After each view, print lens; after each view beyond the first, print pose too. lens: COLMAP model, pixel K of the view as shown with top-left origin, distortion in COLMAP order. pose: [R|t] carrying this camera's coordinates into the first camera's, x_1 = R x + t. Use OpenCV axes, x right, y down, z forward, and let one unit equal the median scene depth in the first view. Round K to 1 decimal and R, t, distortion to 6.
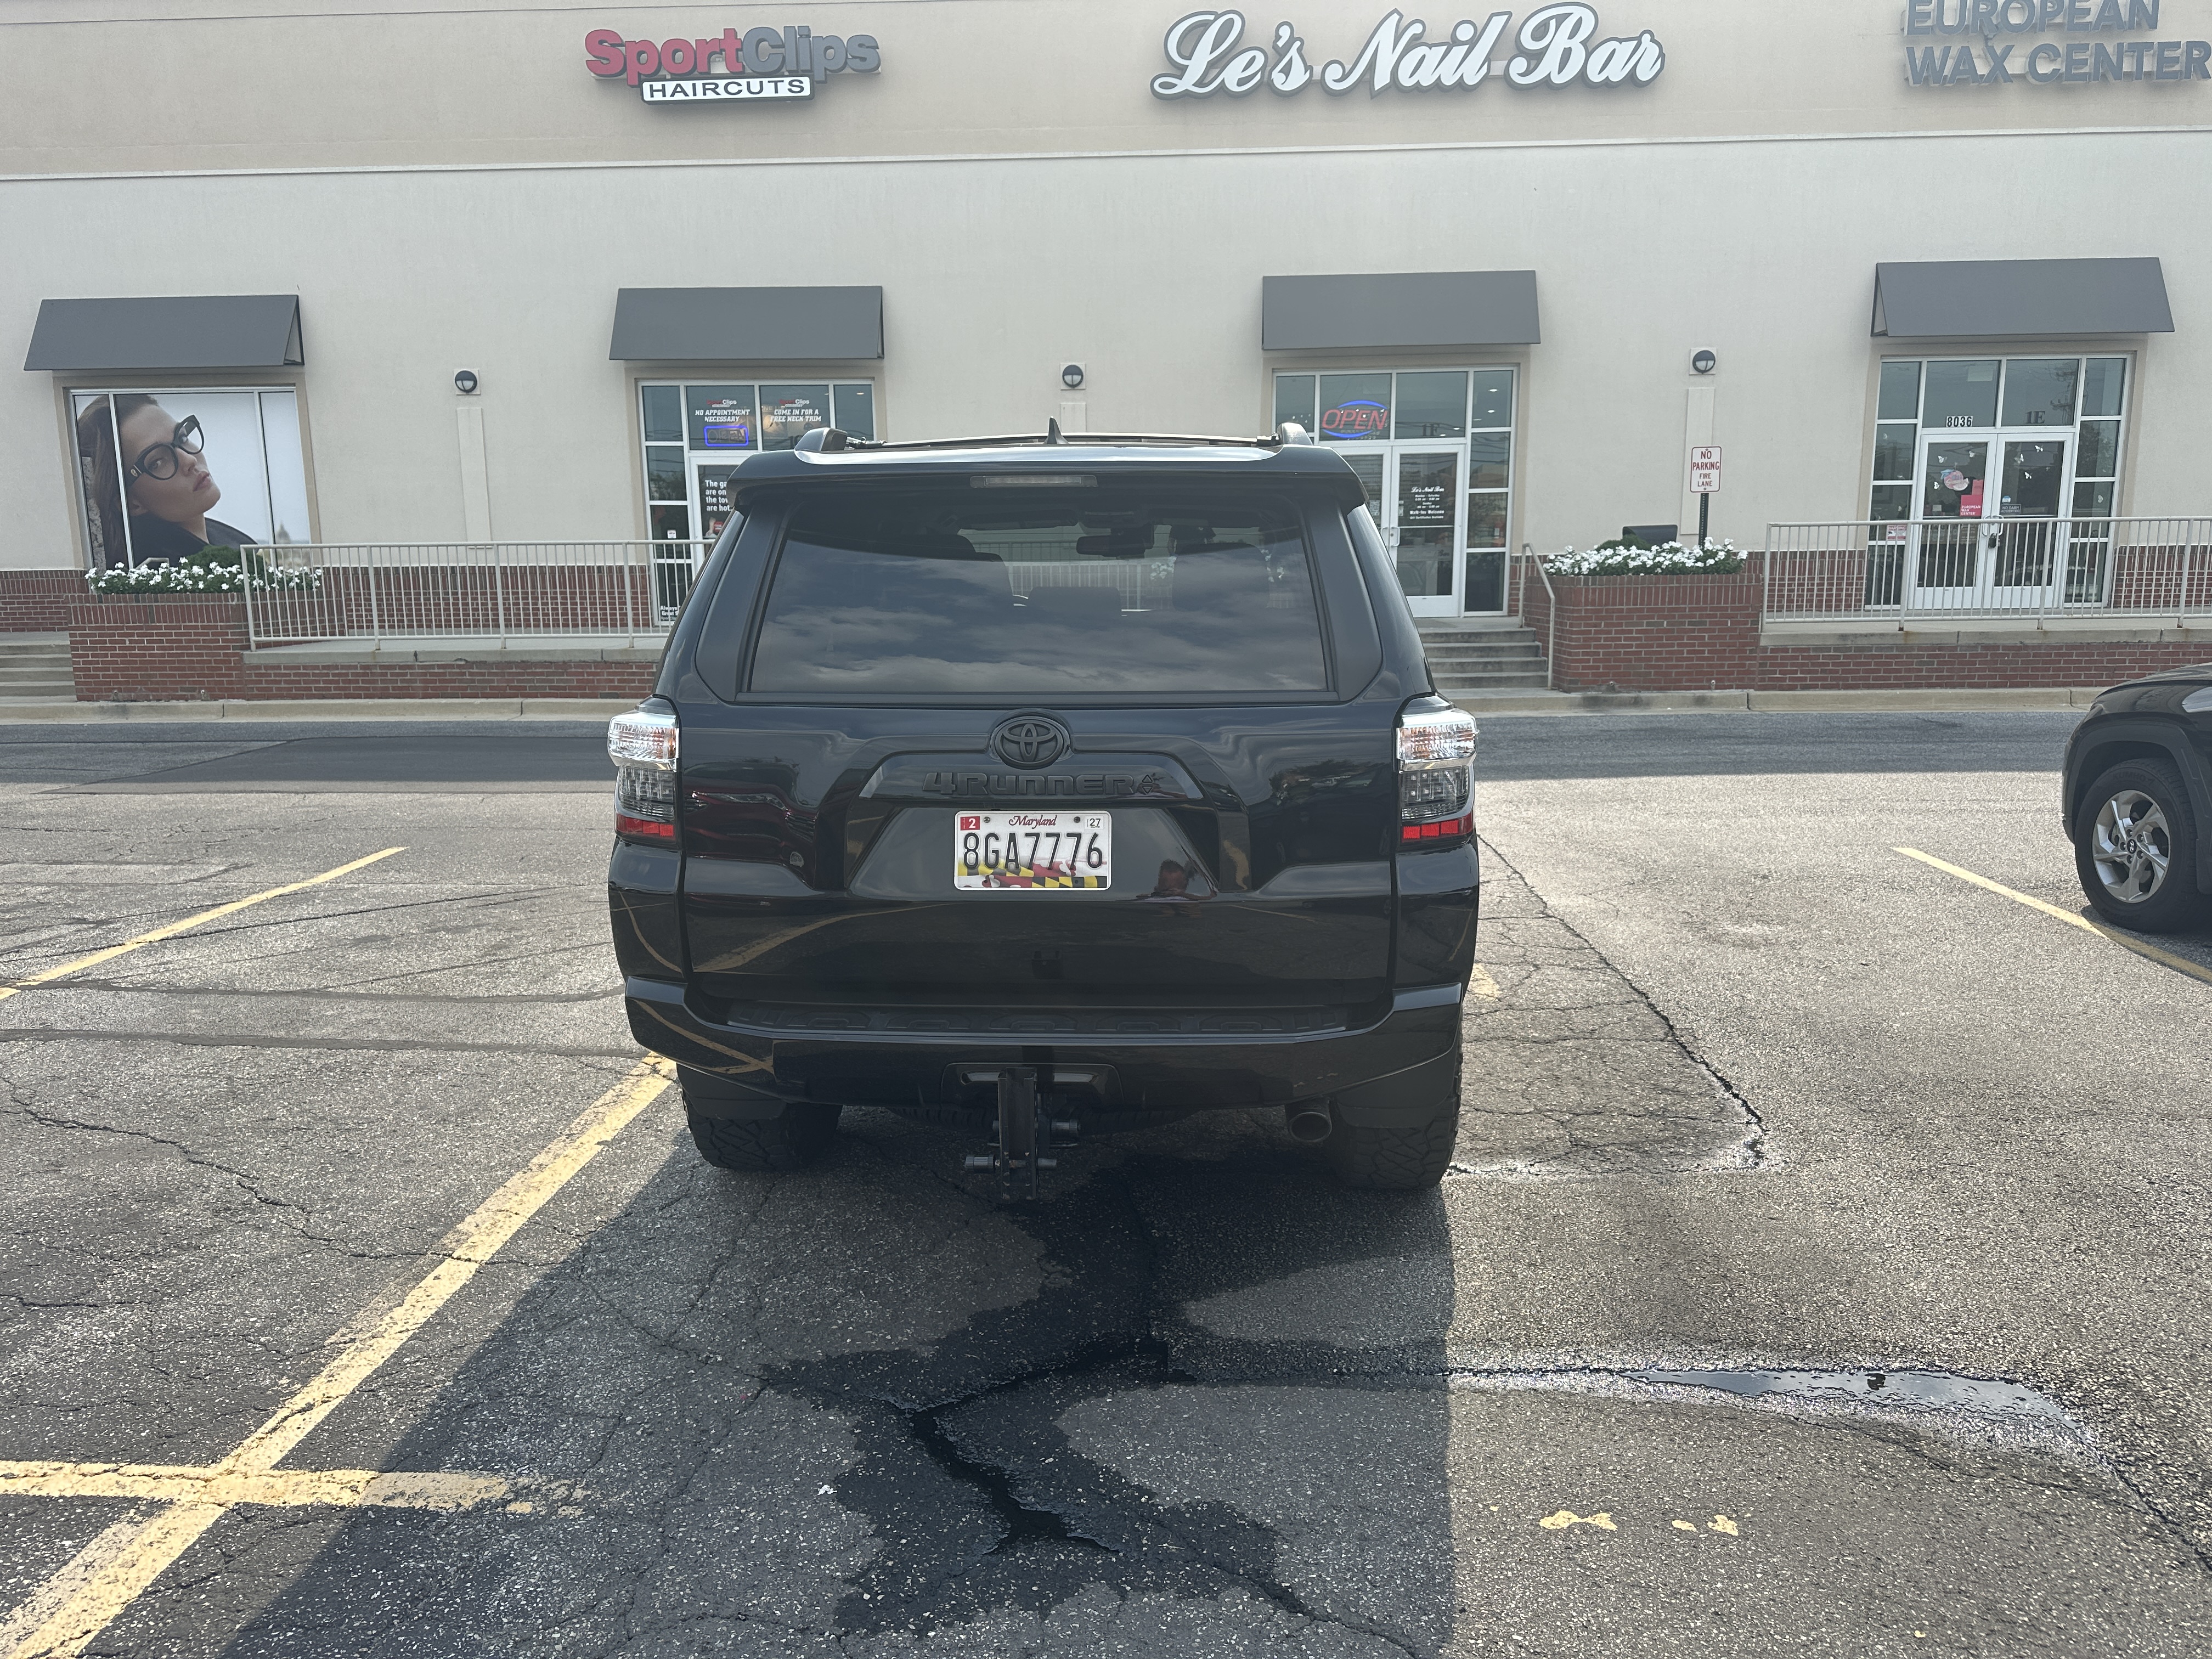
lens RADIAL K [[1548.5, 0, 1091.9], [0, 1548.5, 827.1], [0, 0, 1]] dist [0.053792, -0.066448]
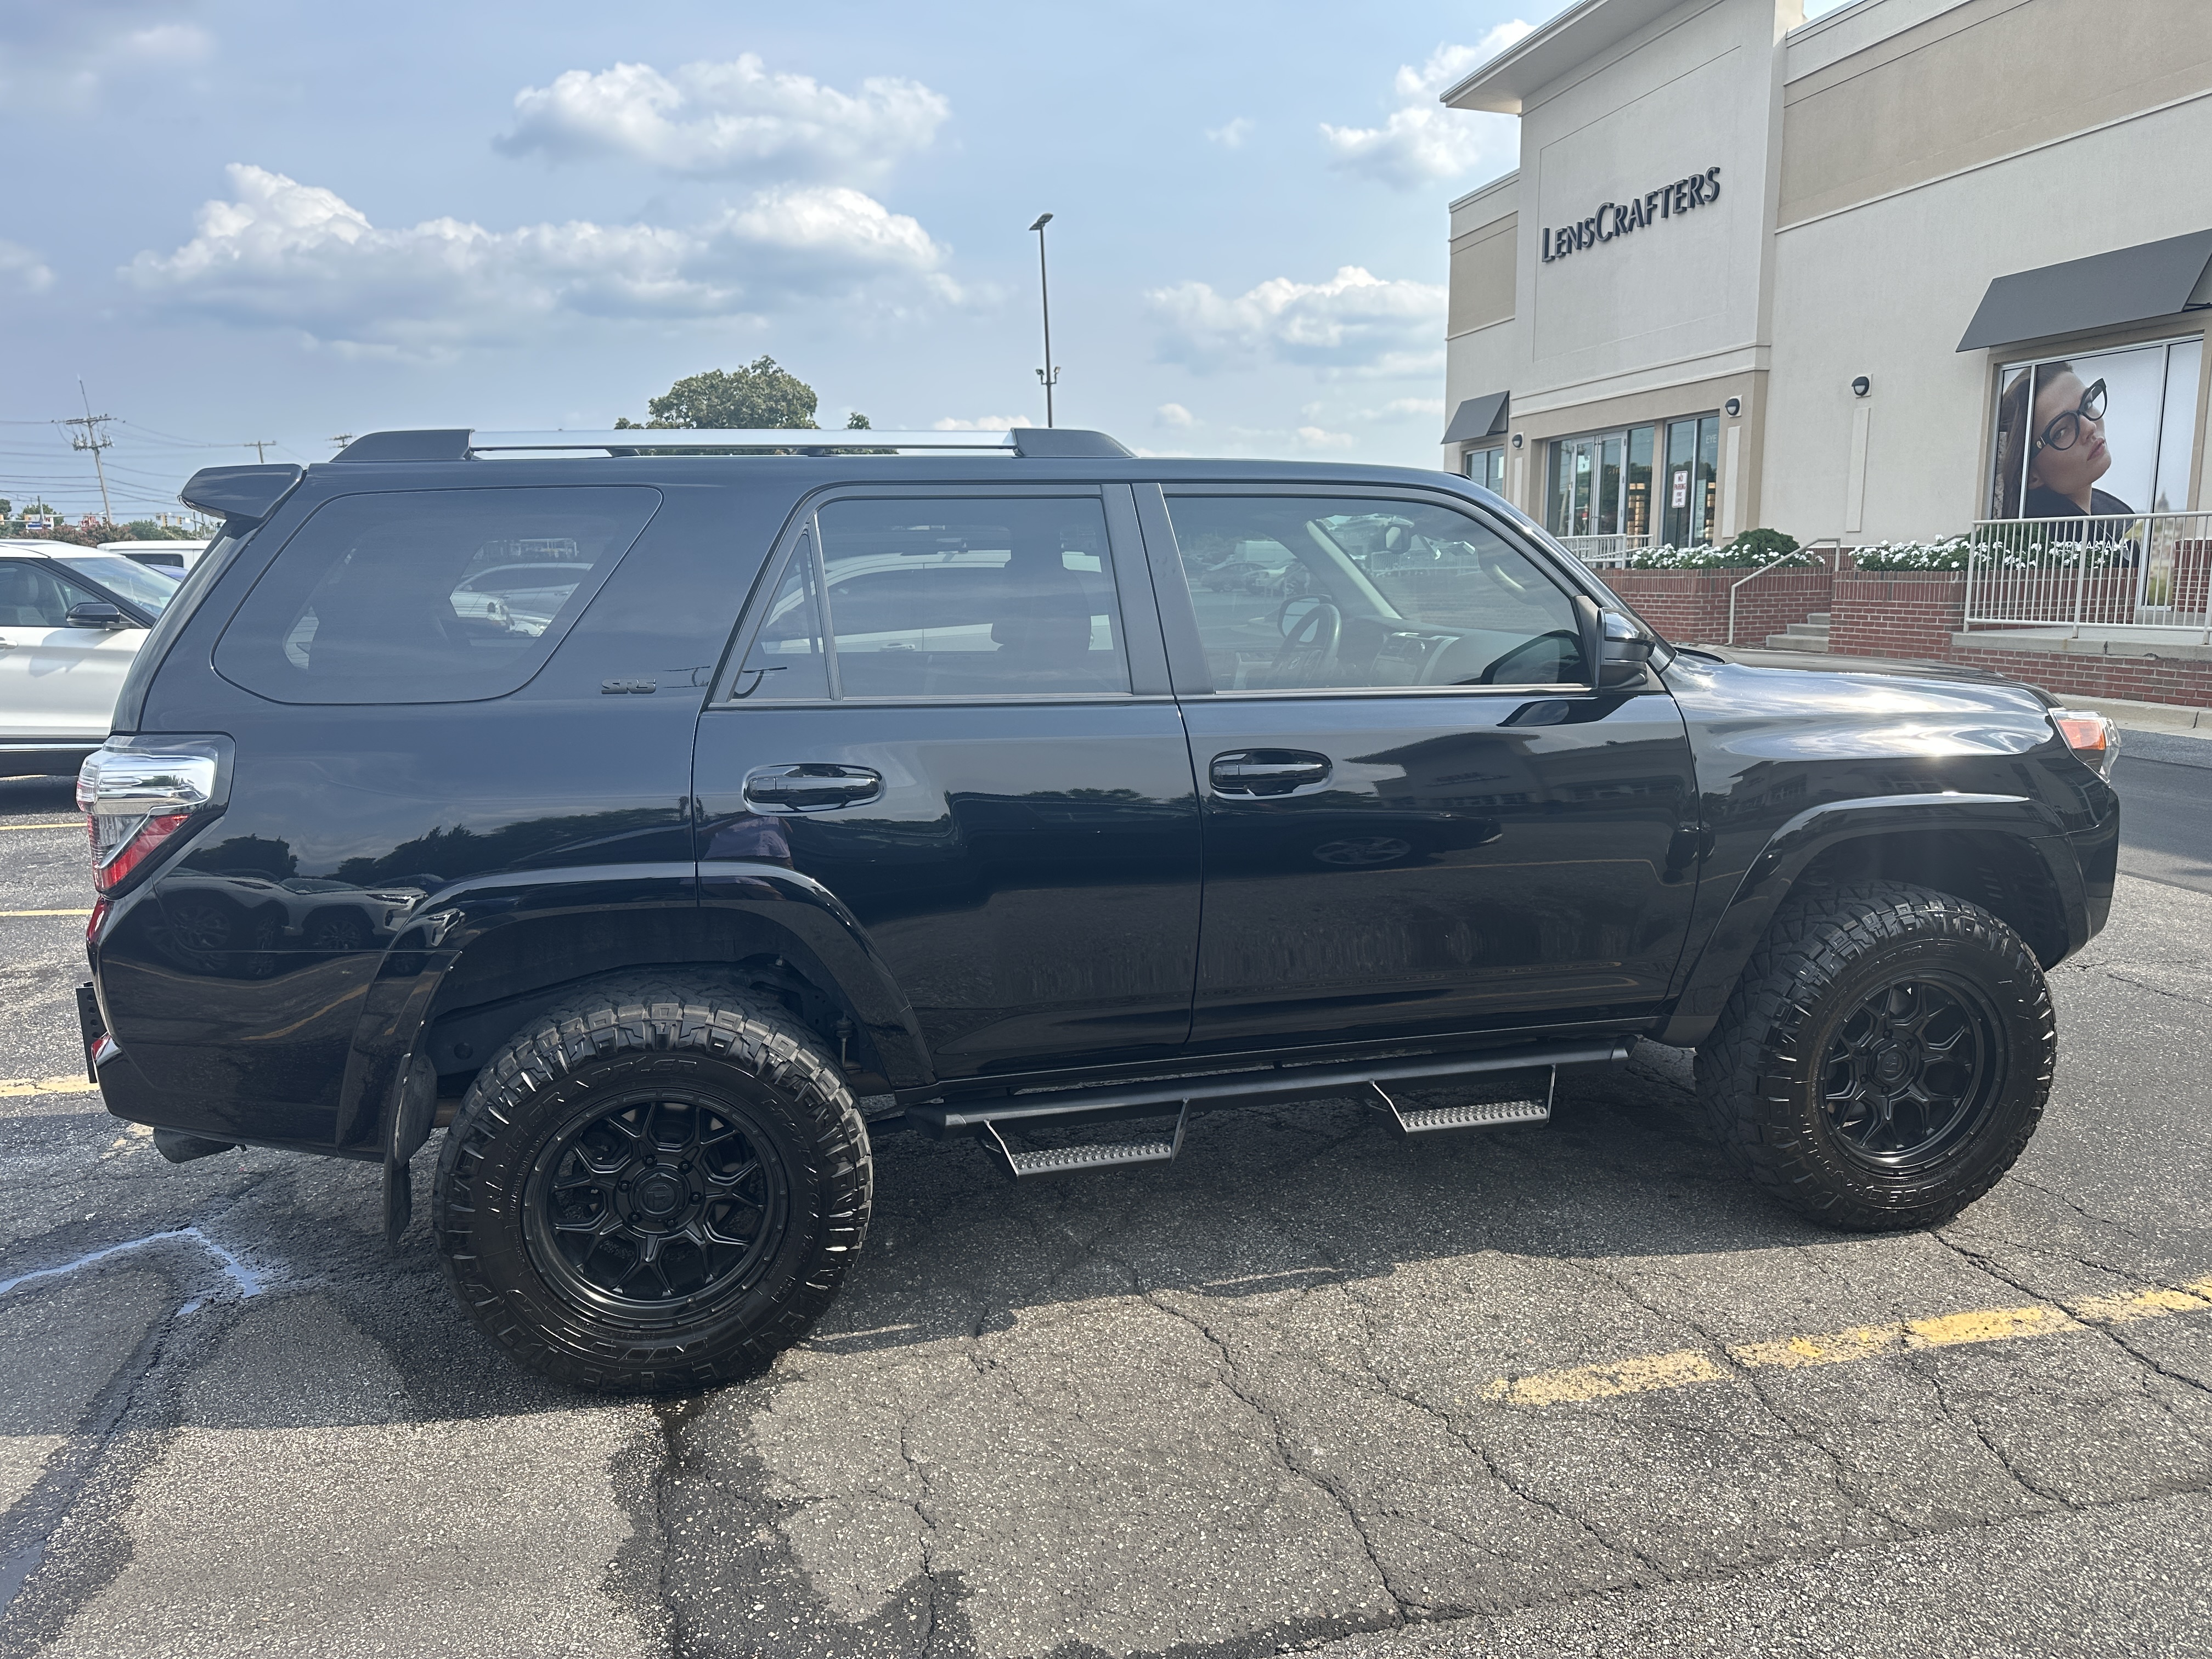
lens RADIAL K [[1548.5, 0, 1108.5], [0, 1548.5, 817.6], [0, 0, 1]] dist [0.053792, -0.066448]
pose [[0.276725, 0.161767, -0.947235, 0.187337], [-0.148333, 0.981105, 0.124217, -0.034547], [0.949432, 0.106132, 0.295491, 0.190294]]
